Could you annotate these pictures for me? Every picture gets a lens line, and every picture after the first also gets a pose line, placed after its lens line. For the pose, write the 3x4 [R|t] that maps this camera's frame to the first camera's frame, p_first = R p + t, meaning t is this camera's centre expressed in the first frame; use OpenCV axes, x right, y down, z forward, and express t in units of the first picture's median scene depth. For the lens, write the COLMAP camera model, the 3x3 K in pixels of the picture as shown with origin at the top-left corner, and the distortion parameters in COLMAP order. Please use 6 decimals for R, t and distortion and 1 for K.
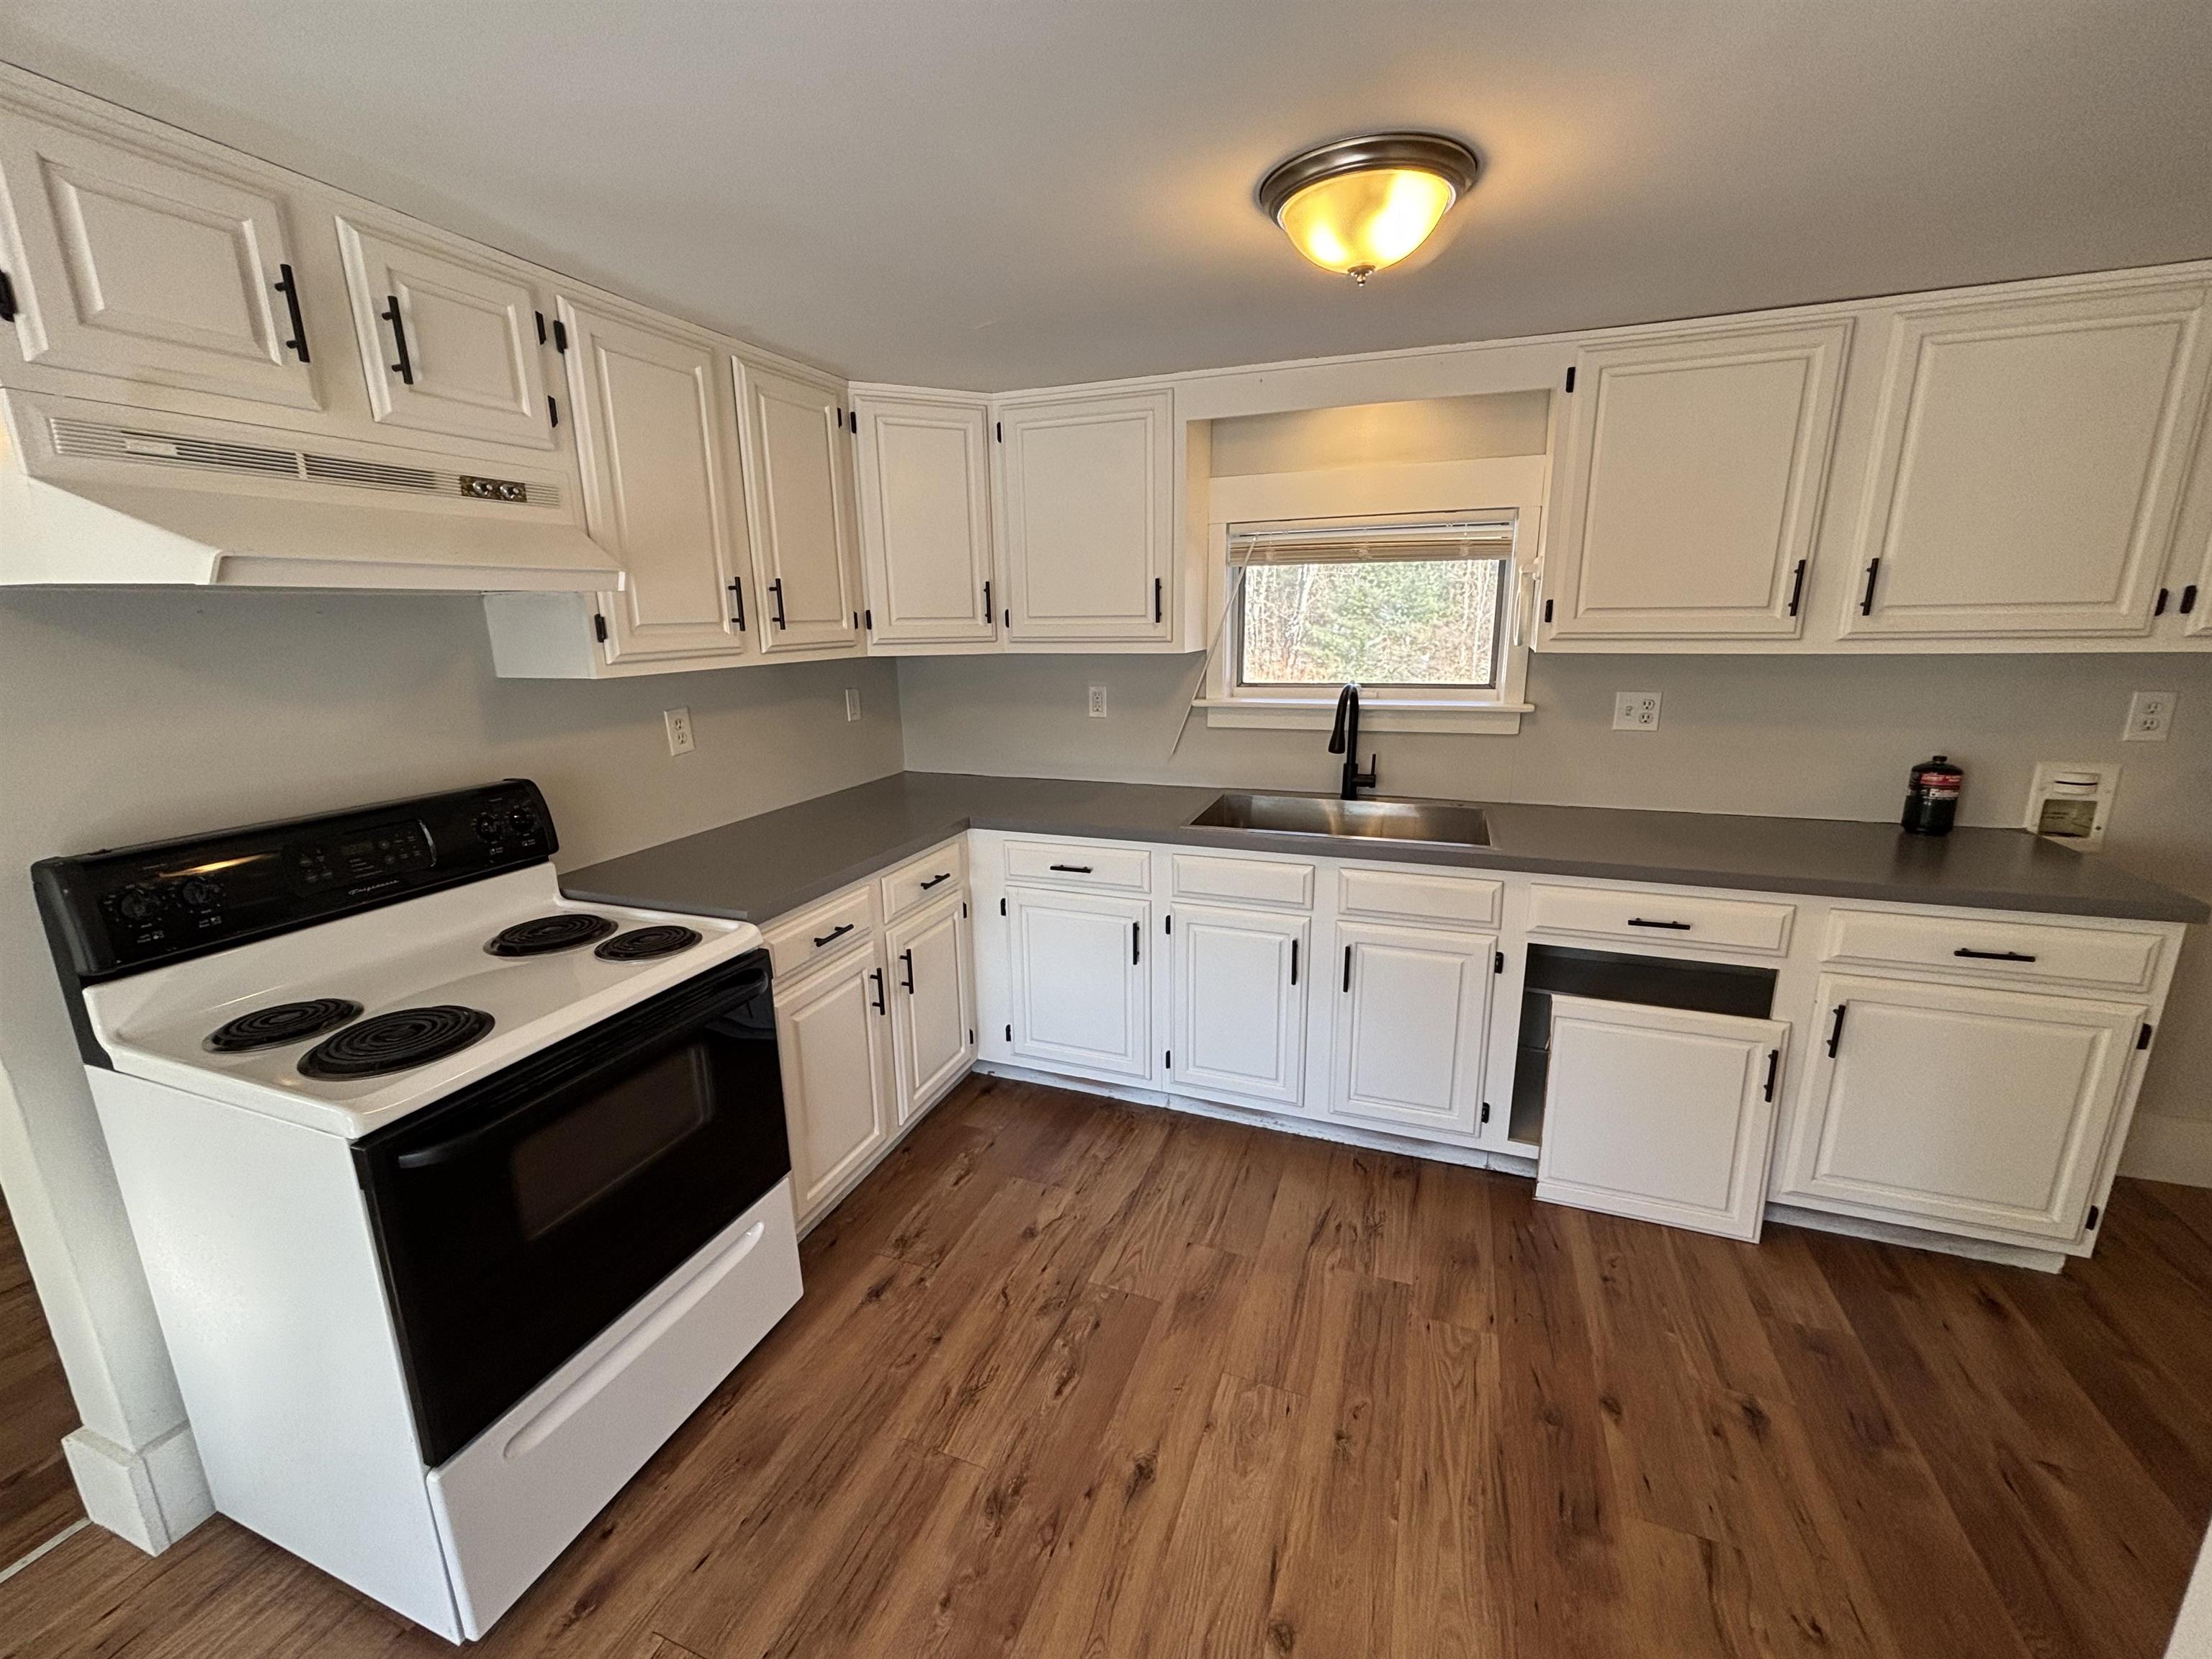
lens RADIAL K [[892.1, 0, 1096.8], [0, 892.1, 823.3], [0, 0, 1]] dist [-0.008041, 0.002282]
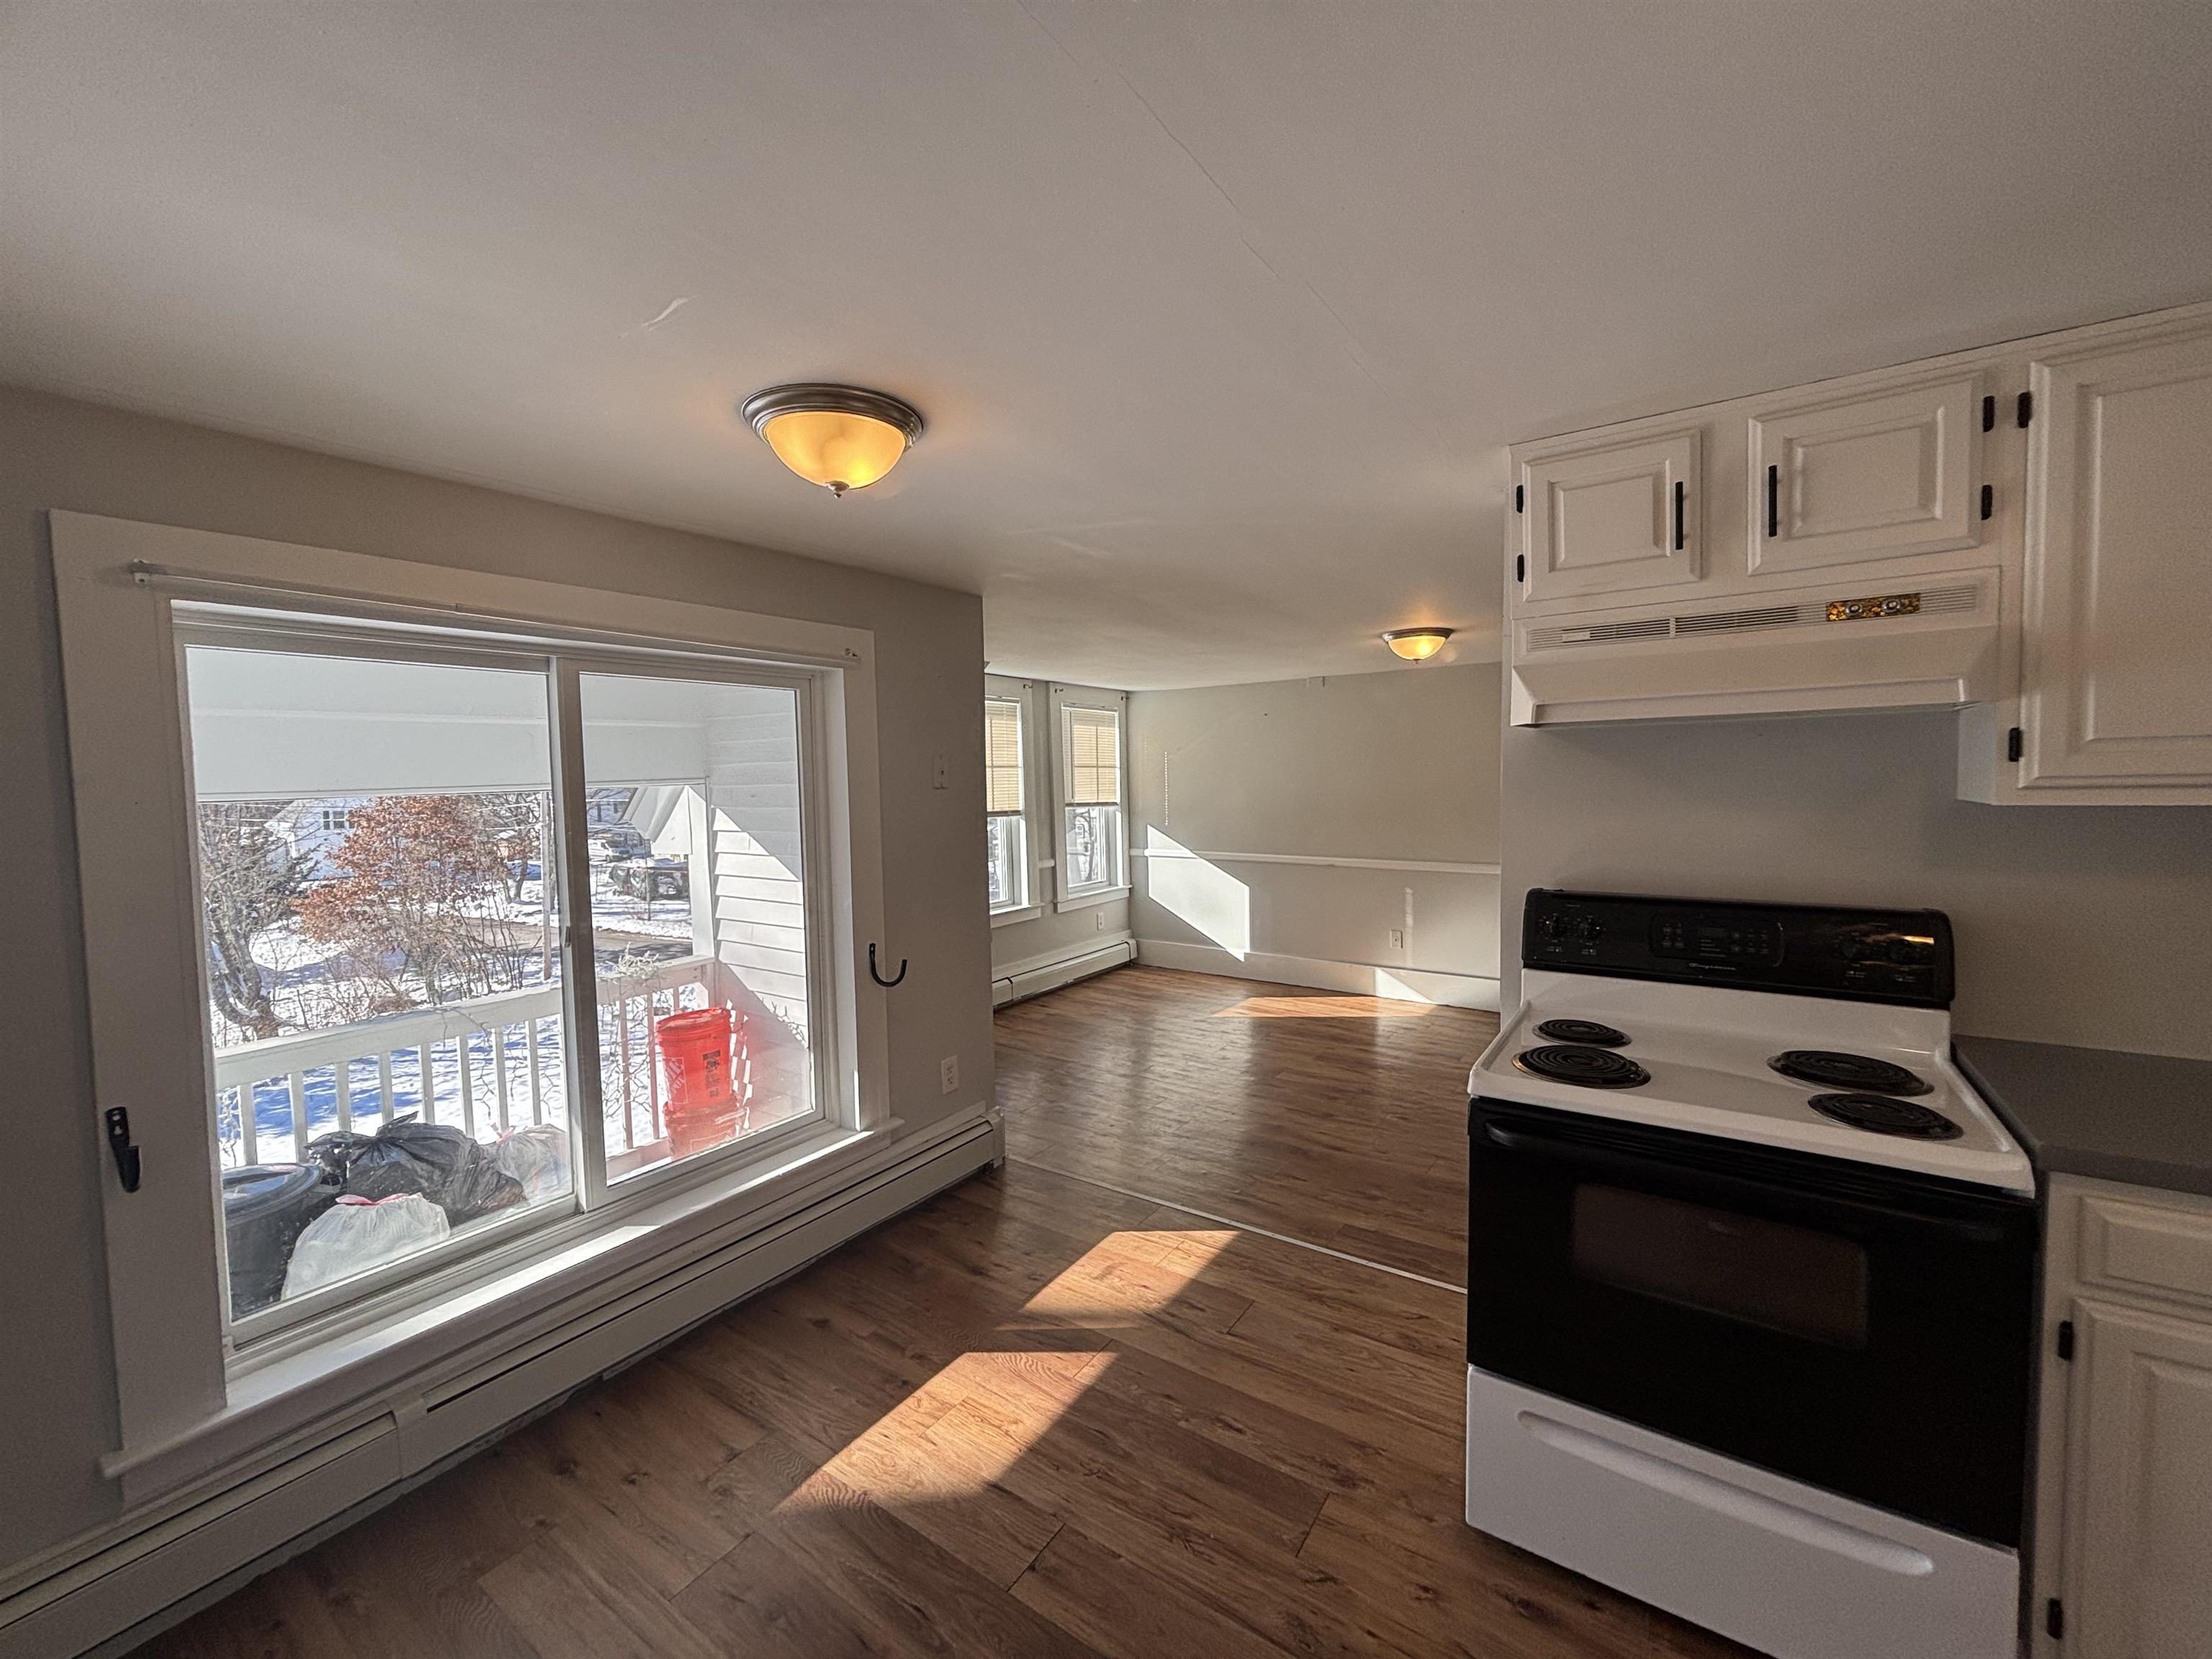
lens RADIAL K [[892.1, 0, 1107.0], [0, 892.1, 820.5], [0, 0, 1]] dist [-0.008041, 0.002282]
pose [[-0.232771, 0.074911, -0.969642, 0.461040], [-0.192006, 0.973865, 0.121330, -0.098674], [0.953390, 0.214419, -0.212304, 0.429399]]
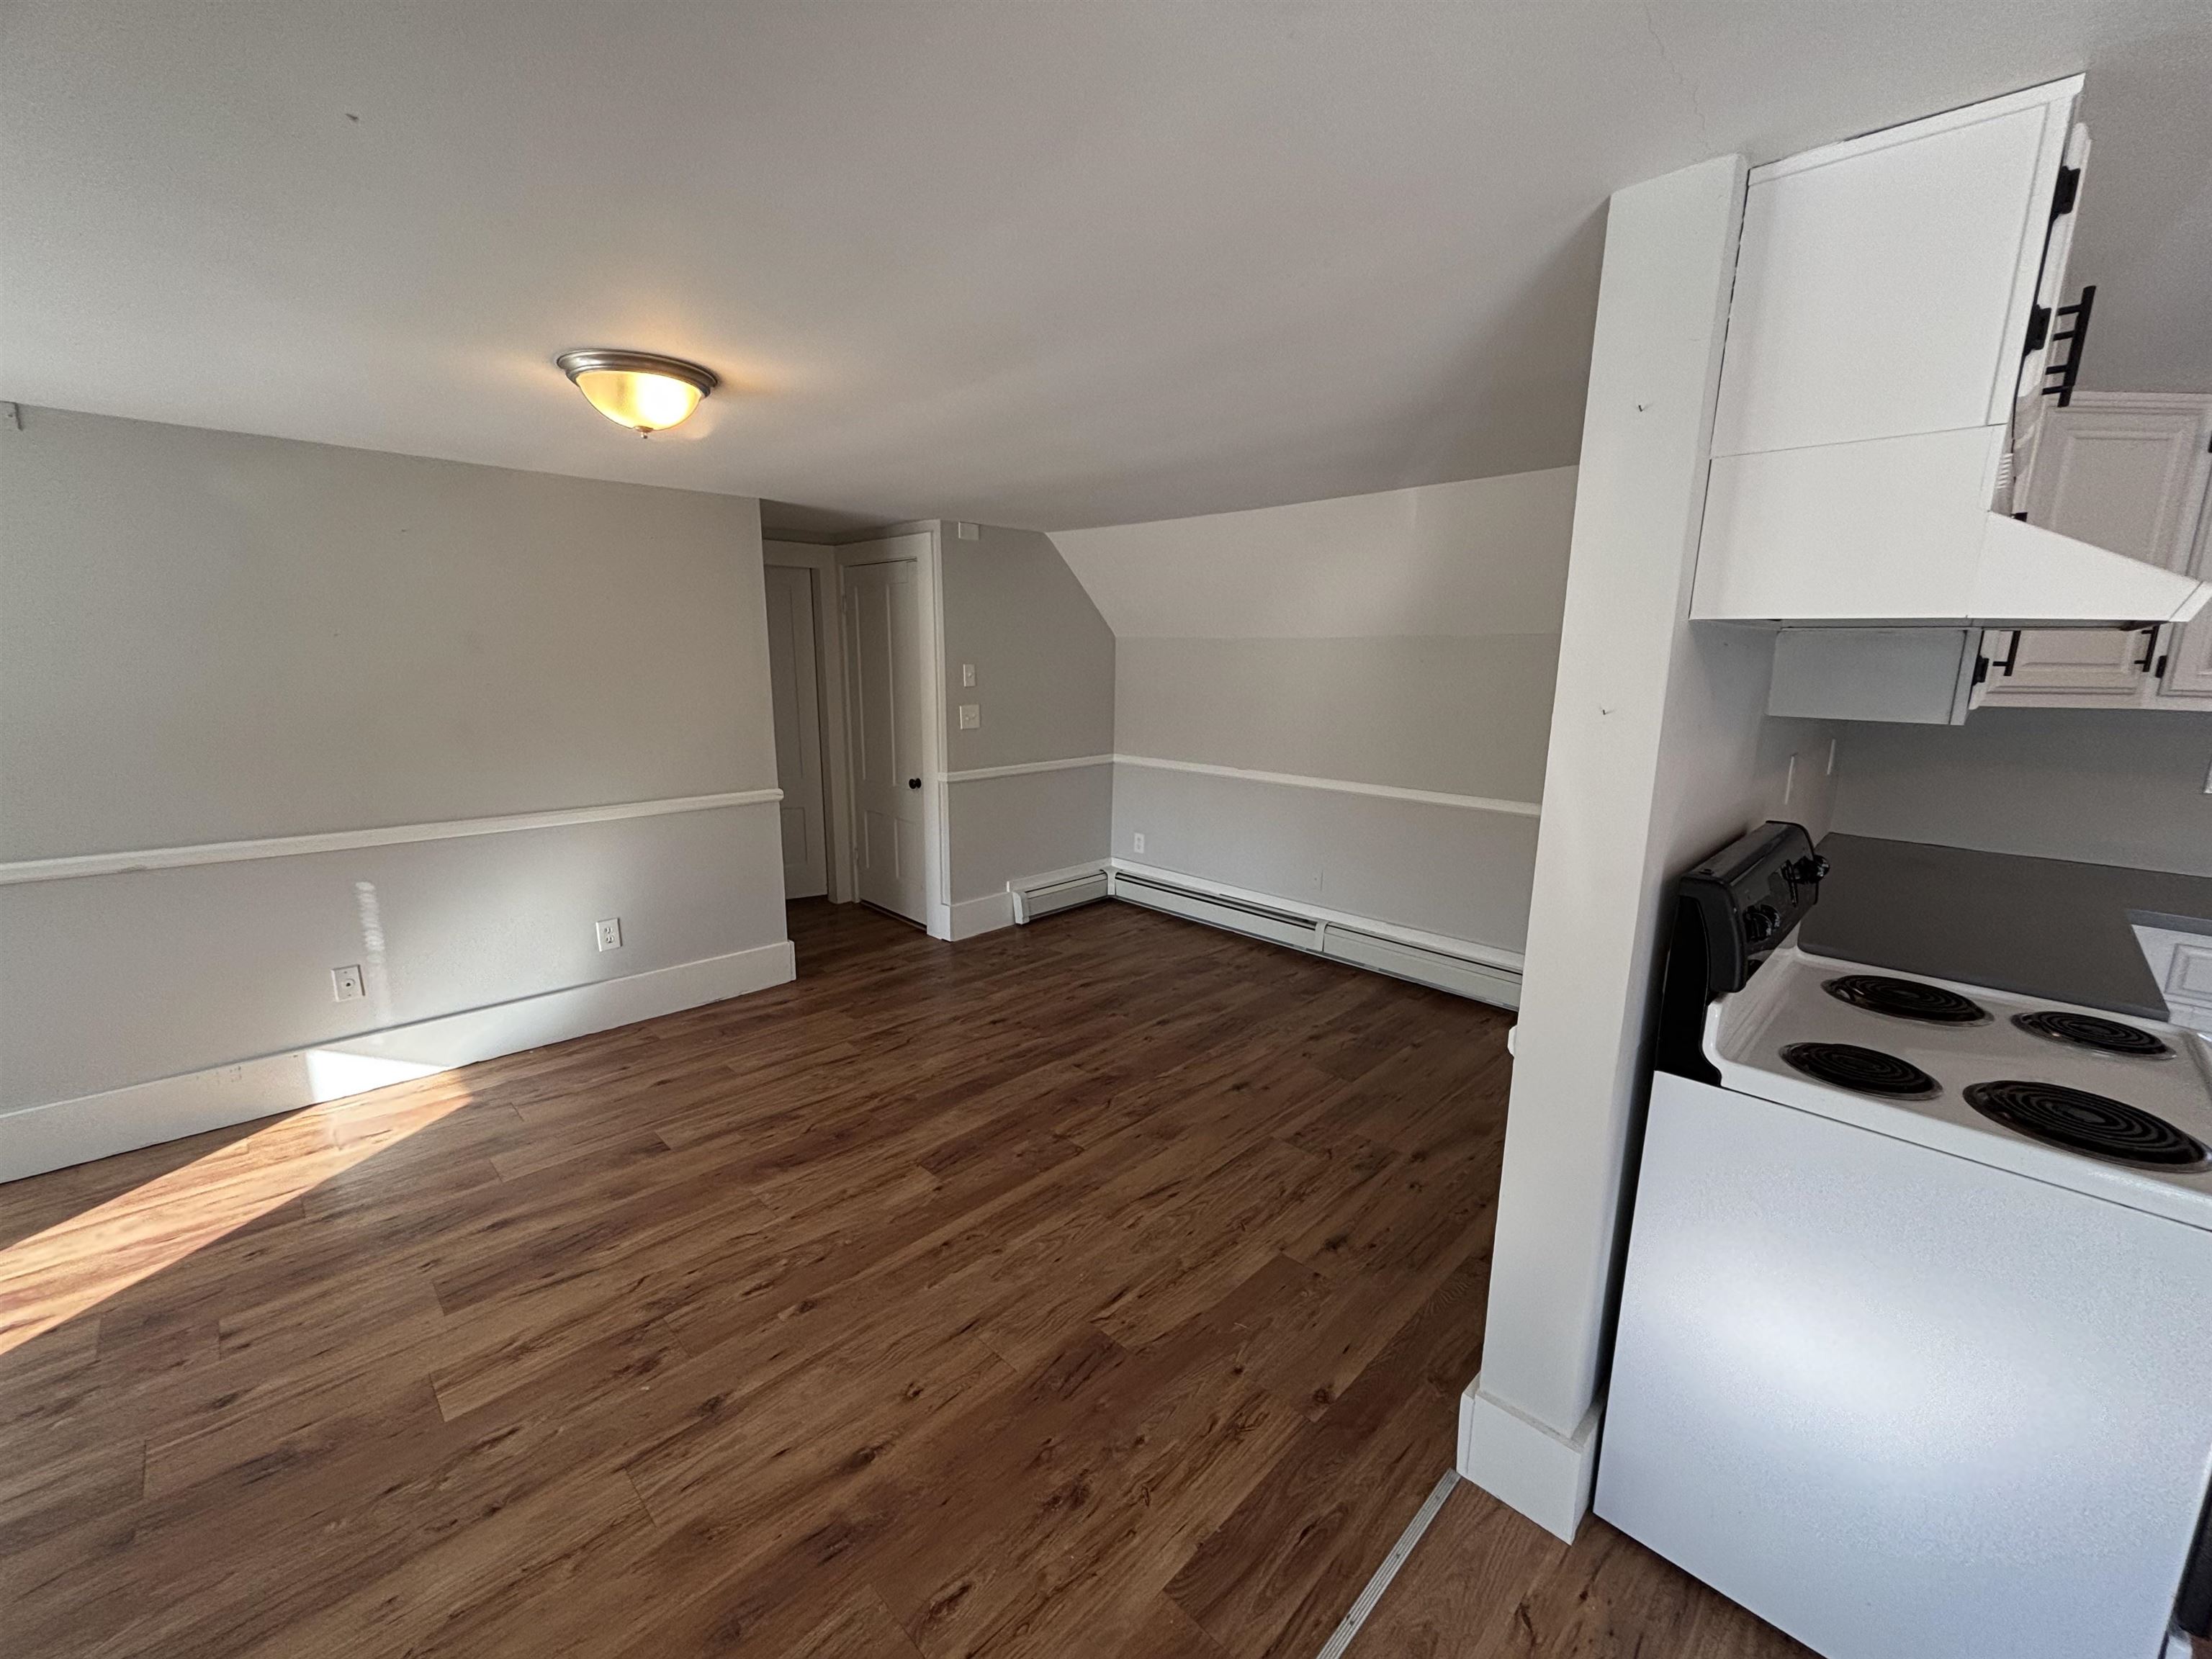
lens RADIAL K [[892.1, 0, 1095.0], [0, 892.1, 831.3], [0, 0, 1]] dist [-0.008041, 0.002282]
pose [[0.908075, 0.115549, -0.402551, -1.047454], [-0.126895, 0.991915, -0.001529, 0.059982], [0.399120, 0.052471, 0.915396, -0.176827]]
